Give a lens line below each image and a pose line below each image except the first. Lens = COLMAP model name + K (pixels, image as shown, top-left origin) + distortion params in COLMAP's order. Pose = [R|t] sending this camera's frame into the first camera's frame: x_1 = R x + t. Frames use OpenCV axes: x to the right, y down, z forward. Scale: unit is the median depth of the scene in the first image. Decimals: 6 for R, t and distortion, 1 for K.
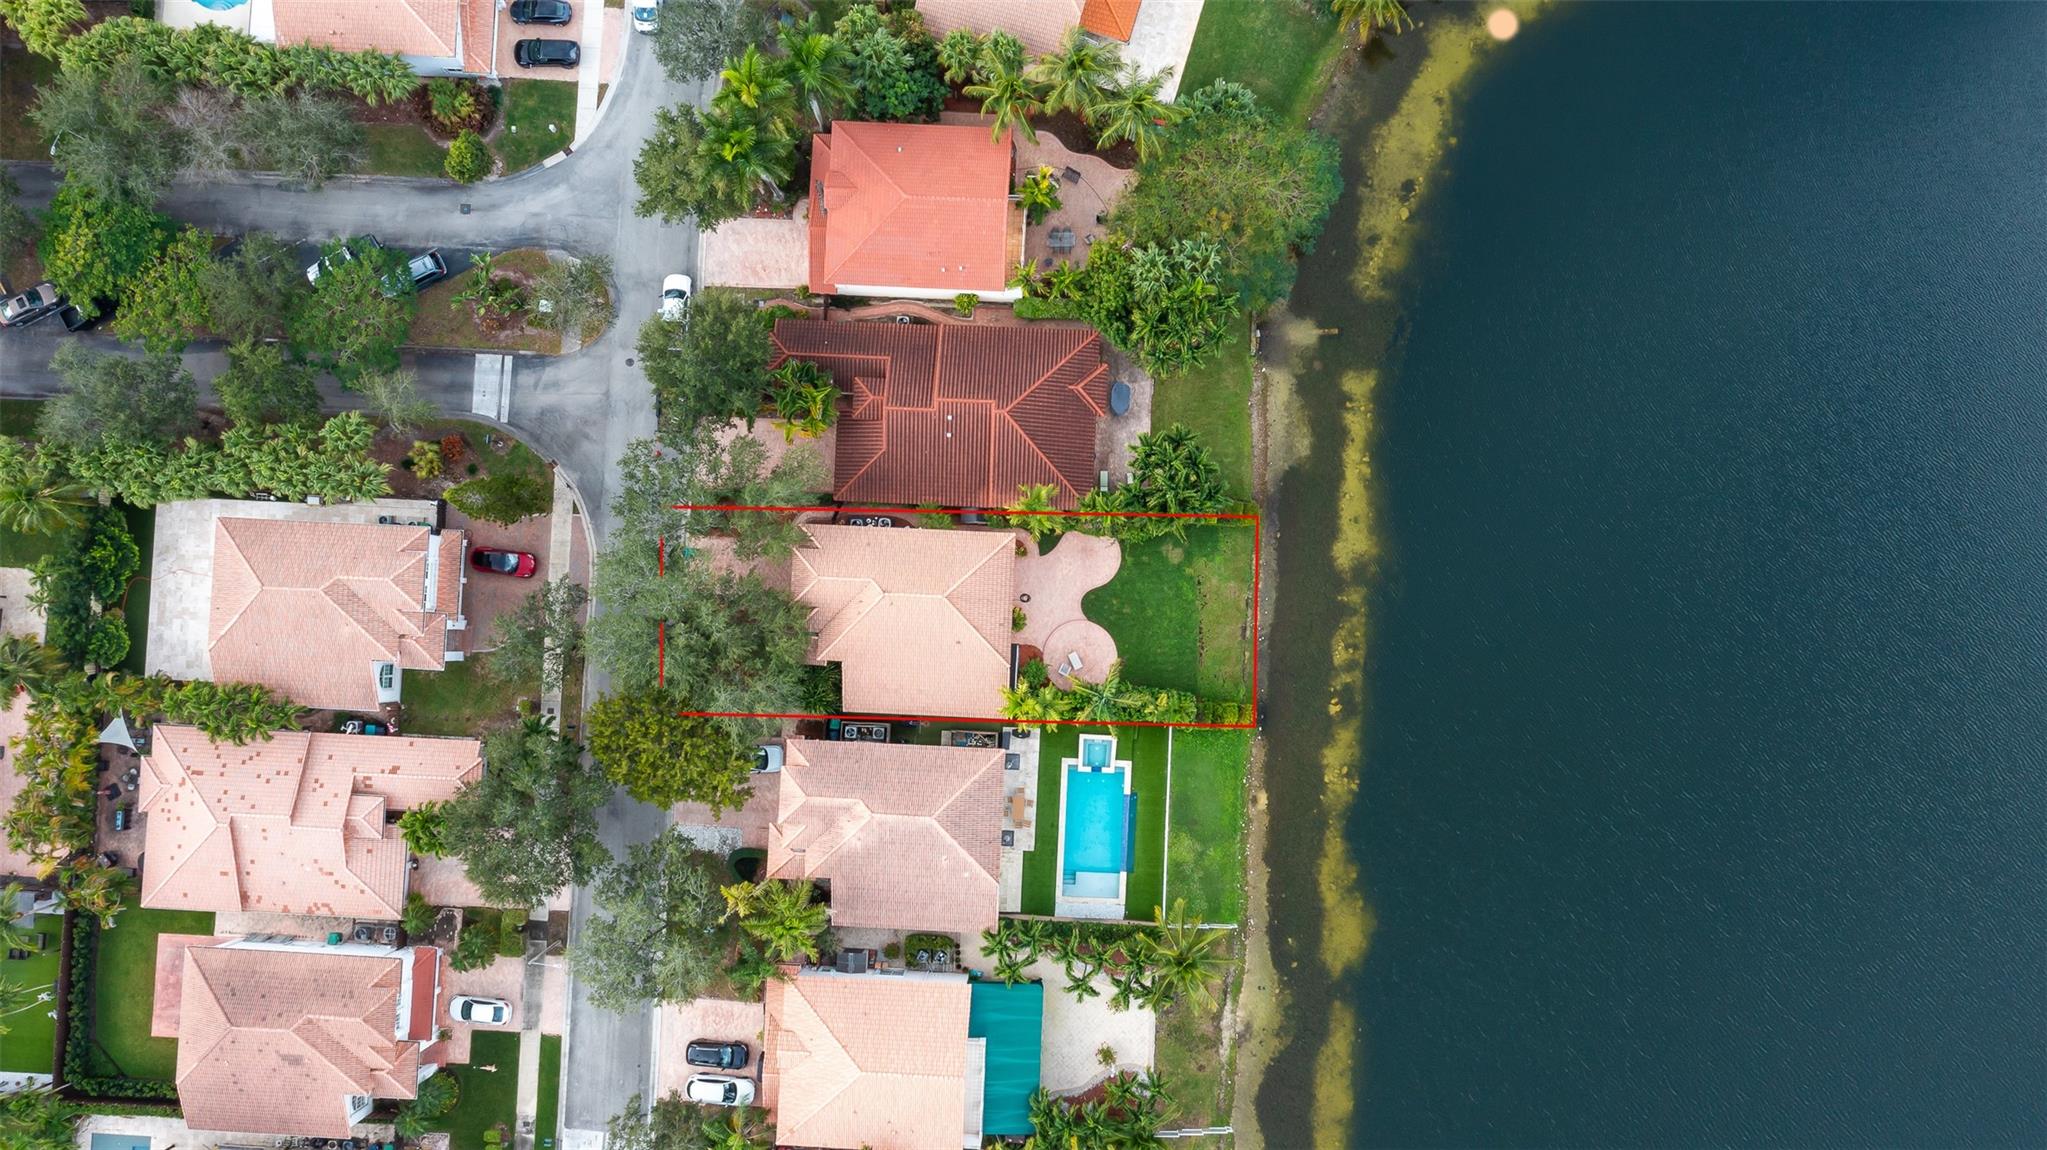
lens RADIAL K [[1620.4, 0, 1031.7], [0, 1620.4, 566.8], [0, 0, 1]] dist [-0.006805, 0.010706]
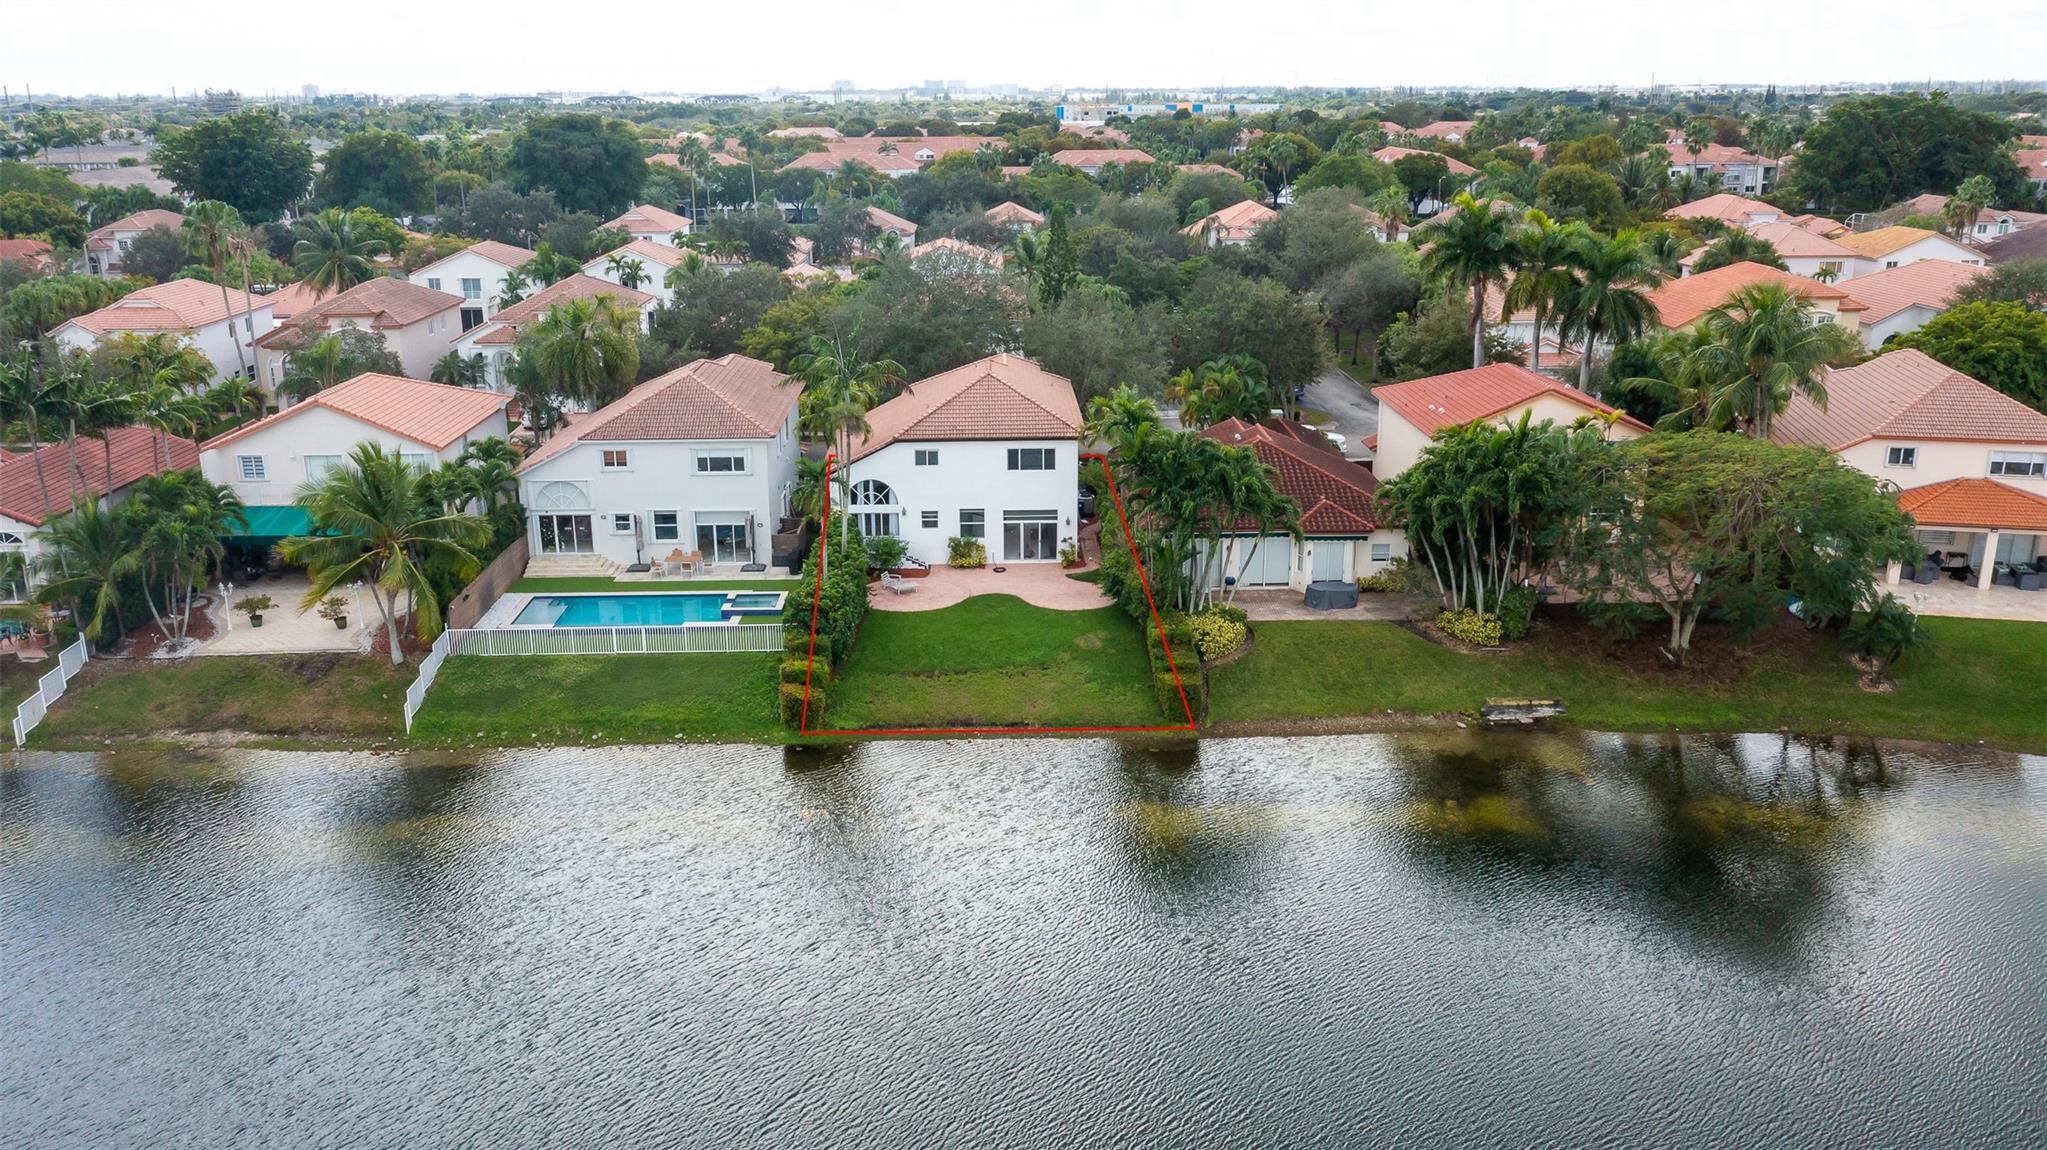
lens RADIAL K [[1620.4, 0, 1025.5], [0, 1620.4, 570.4], [0, 0, 1]] dist [-0.006805, 0.010706]
pose [[0.075338, 0.299917, -0.950986, 0.624718], [-0.995976, 0.069053, -0.057125, 0.046502], [0.048536, 0.951463, 0.303913, 0.795806]]
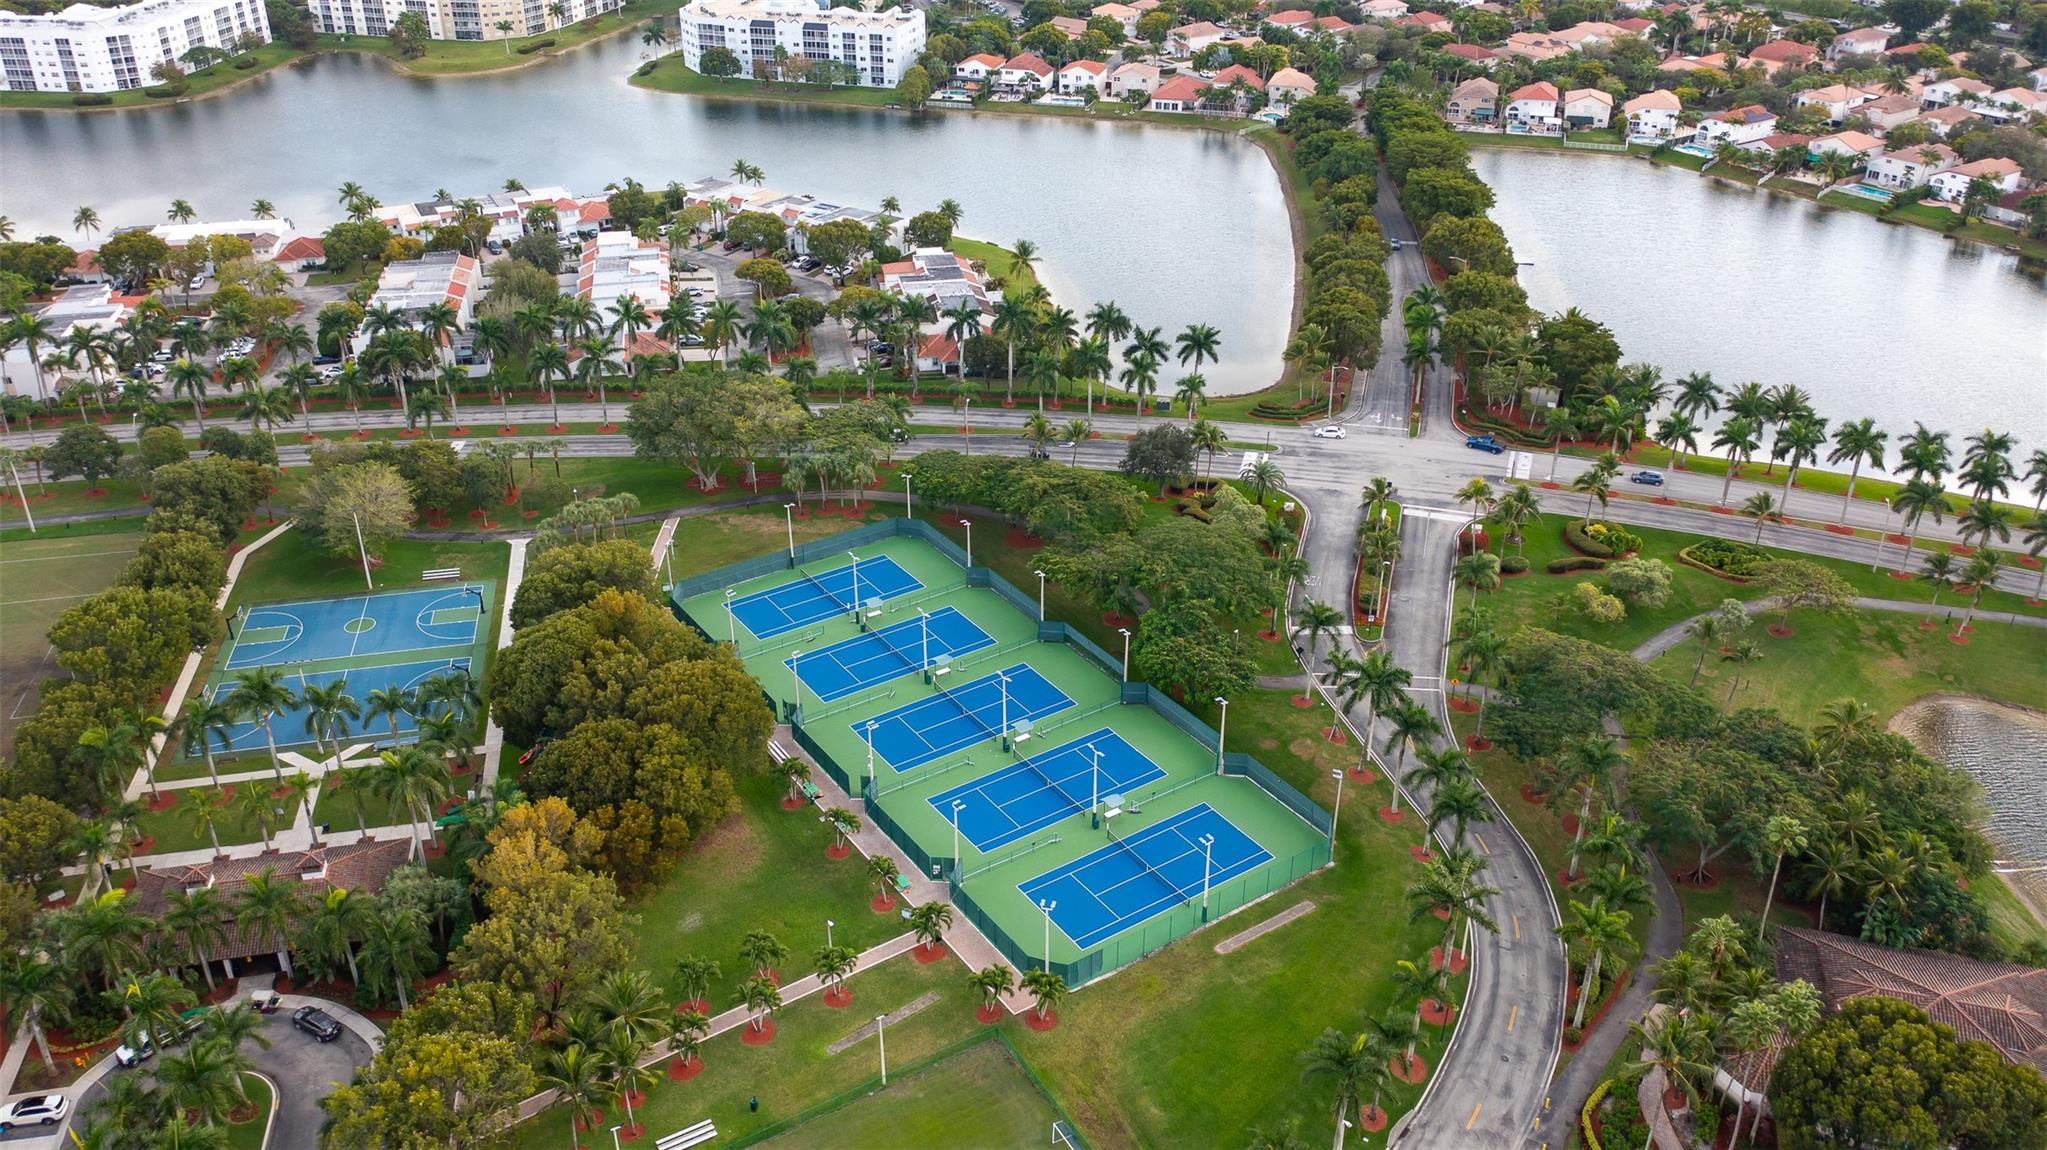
lens RADIAL K [[1620.4, 0, 1023.2], [0, 1620.4, 573.9], [0, 0, 1]] dist [-0.006805, 0.010706]
pose [[-0.796509, 0.309784, -0.519237, 3.127779], [-0.602948, -0.343018, 0.720272, -1.320995], [0.045021, 0.886776, 0.460001, 0.149488]]
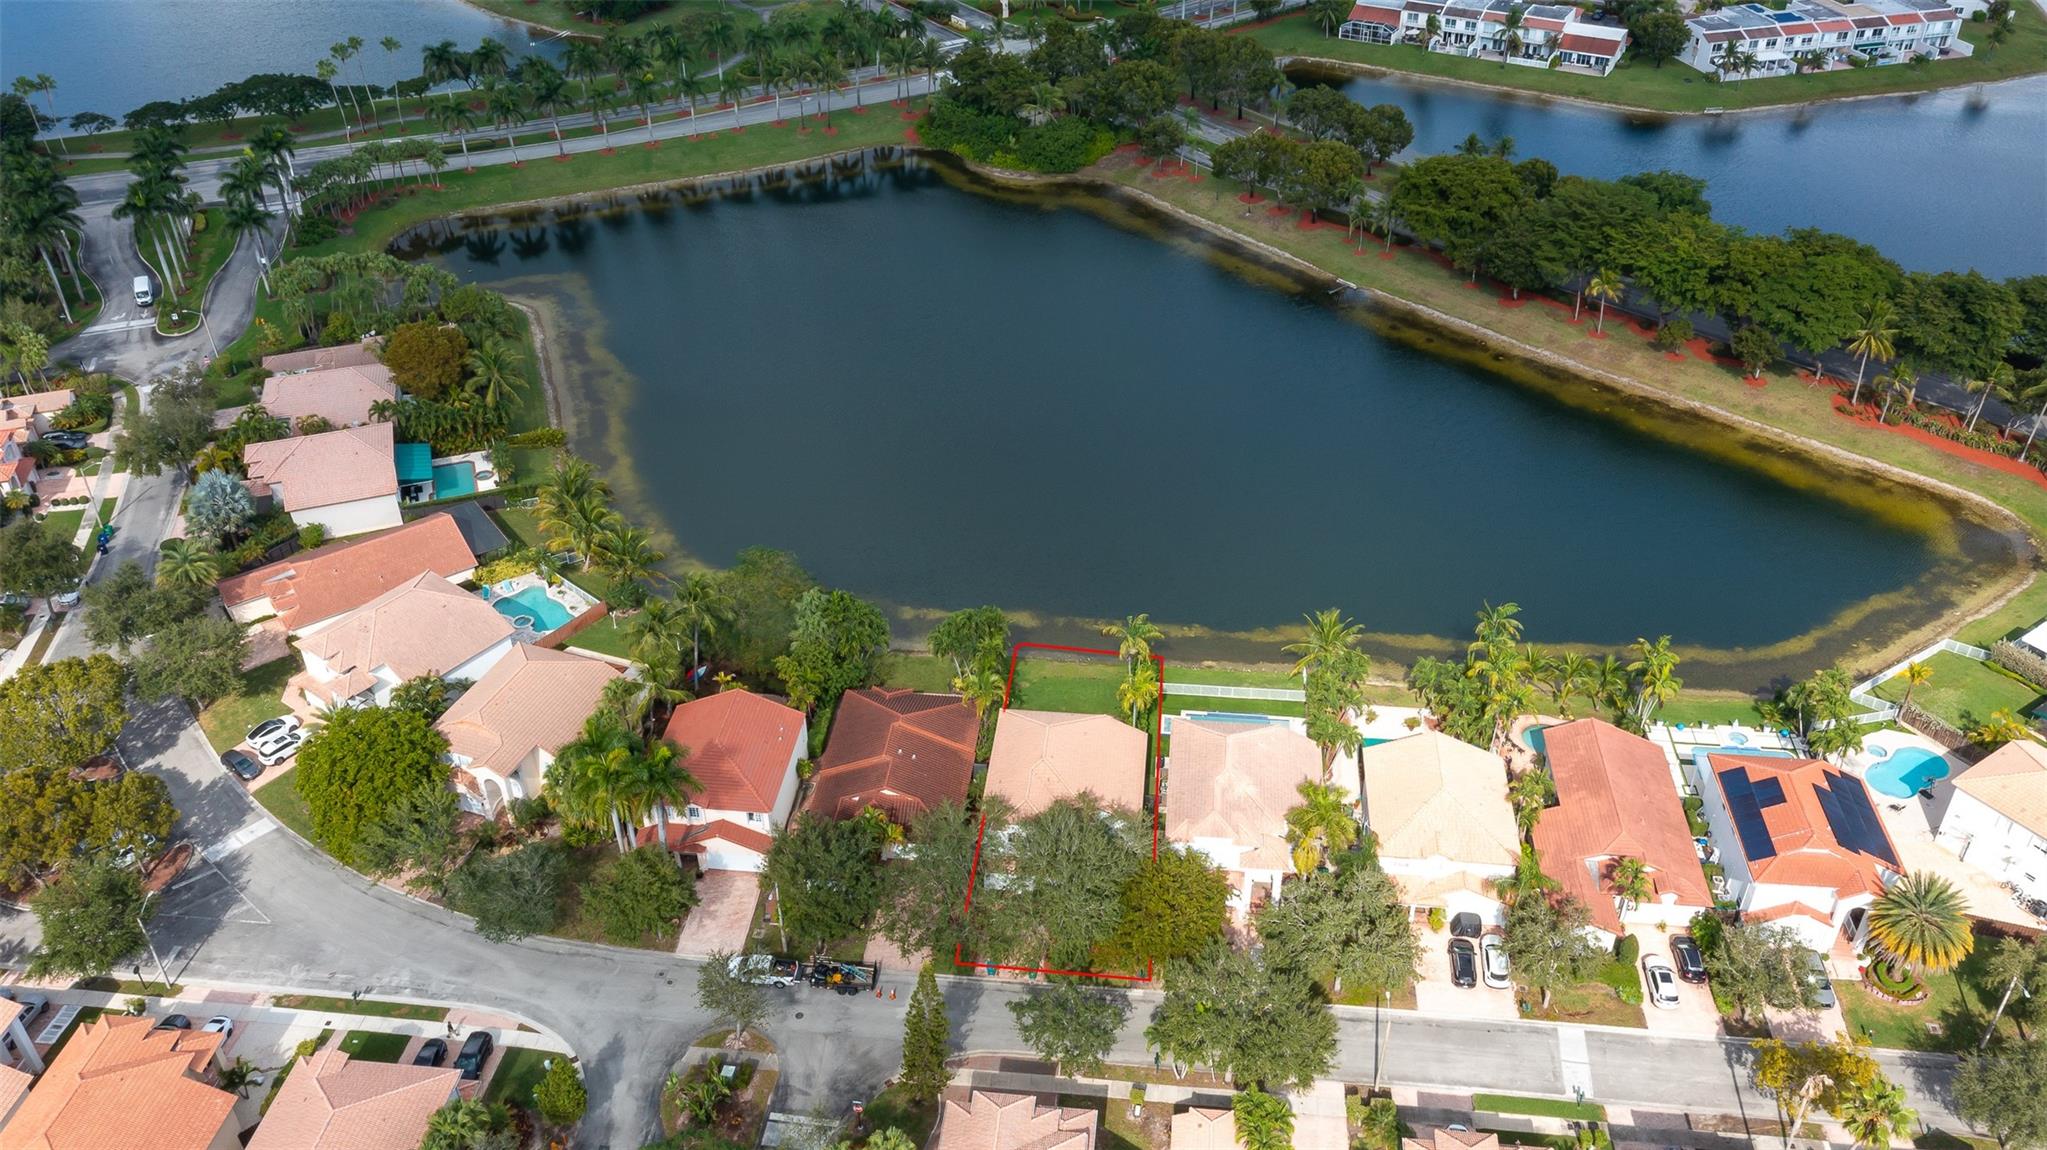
lens RADIAL K [[1620.4, 0, 1026.1], [0, 1620.4, 581.5], [0, 0, 1]] dist [-0.006805, 0.010706]
pose [[0.061986, -0.558779, 0.826997, -0.937687], [0.997466, 0.063672, -0.031741, 0.031205], [-0.034920, 0.826868, 0.561310, 0.199656]]
